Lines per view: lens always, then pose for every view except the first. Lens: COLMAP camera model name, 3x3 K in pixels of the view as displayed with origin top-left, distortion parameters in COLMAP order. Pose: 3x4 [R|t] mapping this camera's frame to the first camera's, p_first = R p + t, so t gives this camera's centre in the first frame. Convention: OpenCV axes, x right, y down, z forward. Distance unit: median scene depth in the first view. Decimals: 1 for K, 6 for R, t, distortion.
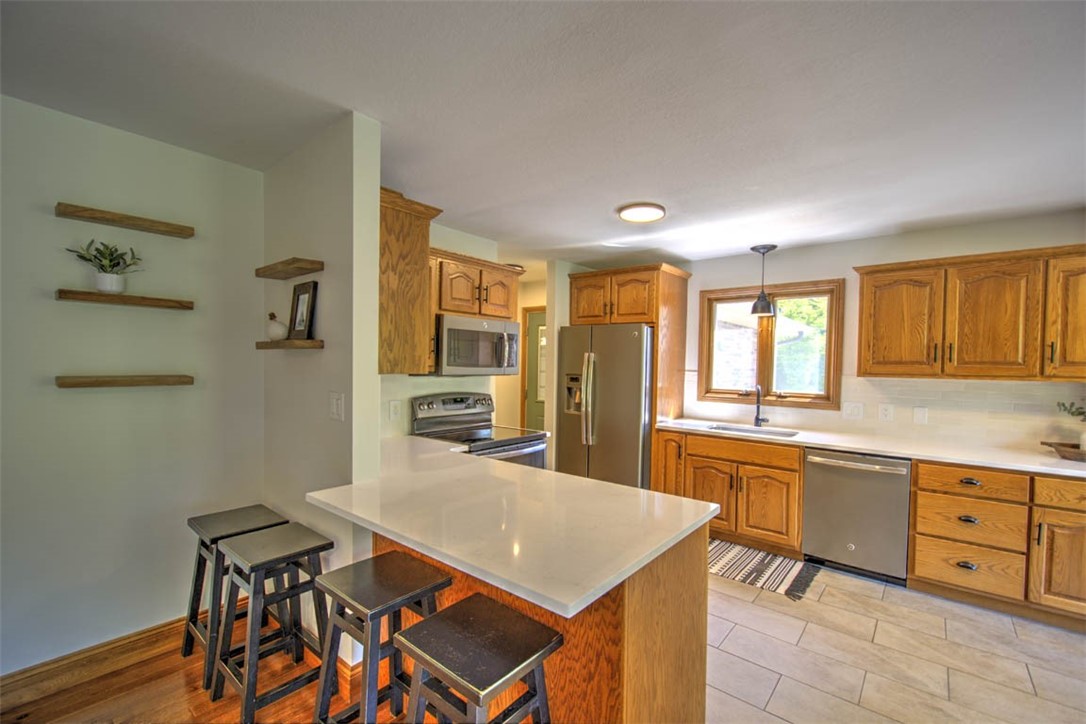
lens RADIAL K [[465.7, 0, 540.0], [0, 465.7, 371.8], [0, 0, 1]] dist [-0.000260, -0.000248]
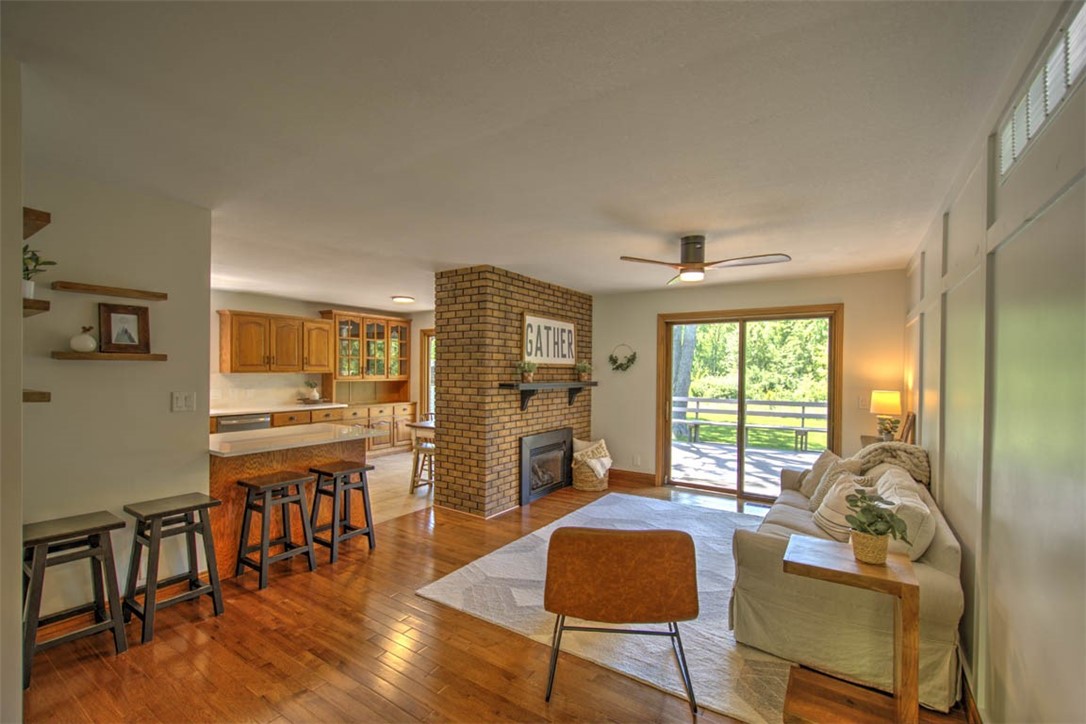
lens RADIAL K [[466.5, 0, 542.3], [0, 466.5, 375.3], [0, 0, 1]] dist [0.000379, -0.000043]
pose [[-0.113157, -0.028503, 0.993168, -1.200871], [0.008120, 0.999529, 0.029611, -0.023780], [-0.993544, 0.011415, -0.112873, 0.041556]]
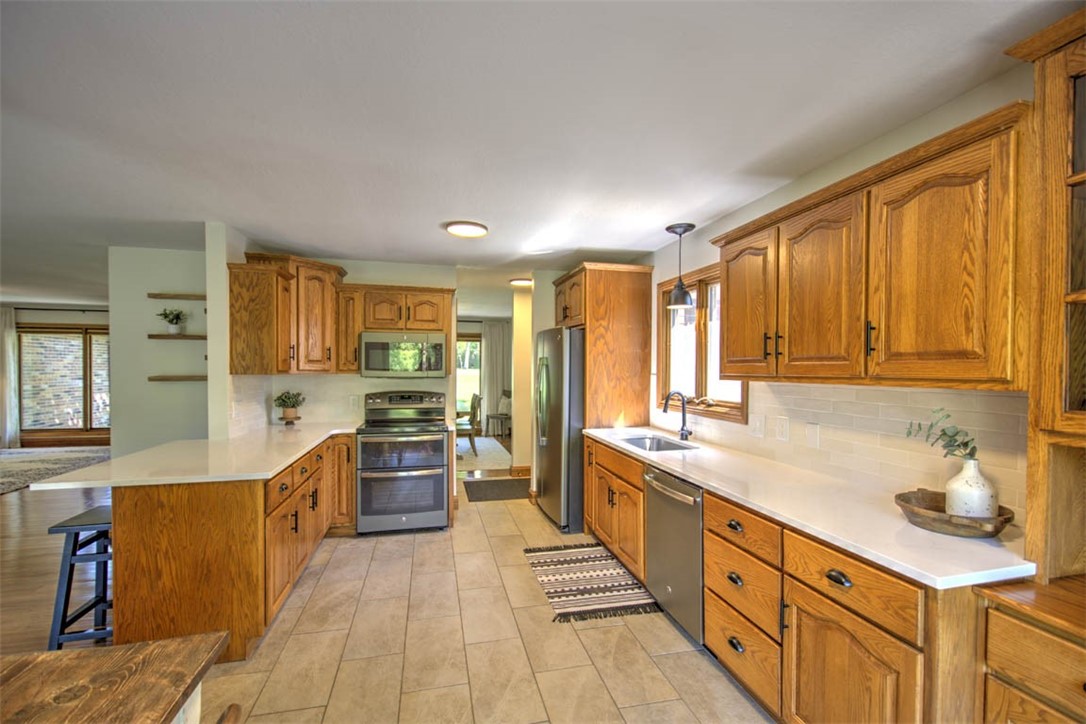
lens RADIAL K [[466.5, 0, 542.3], [0, 466.5, 375.3], [0, 0, 1]] dist [0.000379, -0.000043]
pose [[0.804098, -0.002477, -0.594491, 0.917416], [-0.002647, 0.999966, -0.007746, 0.010012], [0.594491, 0.007802, 0.804065, 0.204509]]
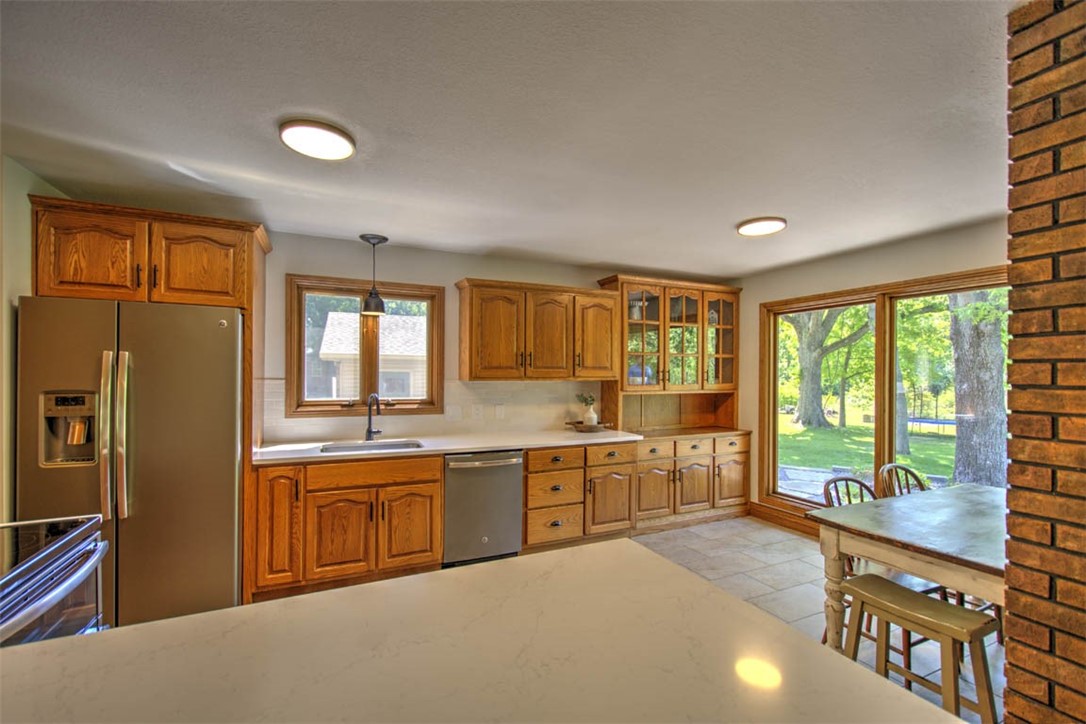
lens RADIAL K [[471.1, 0, 539.2], [0, 471.1, 377.1], [0, 0, 1]] dist [-0.002261, -0.000766]
pose [[0.423338, -0.021478, 0.905717, -0.237025], [0.018466, 0.999716, 0.015076, -0.011299], [-0.905784, 0.010343, 0.423614, 0.401095]]
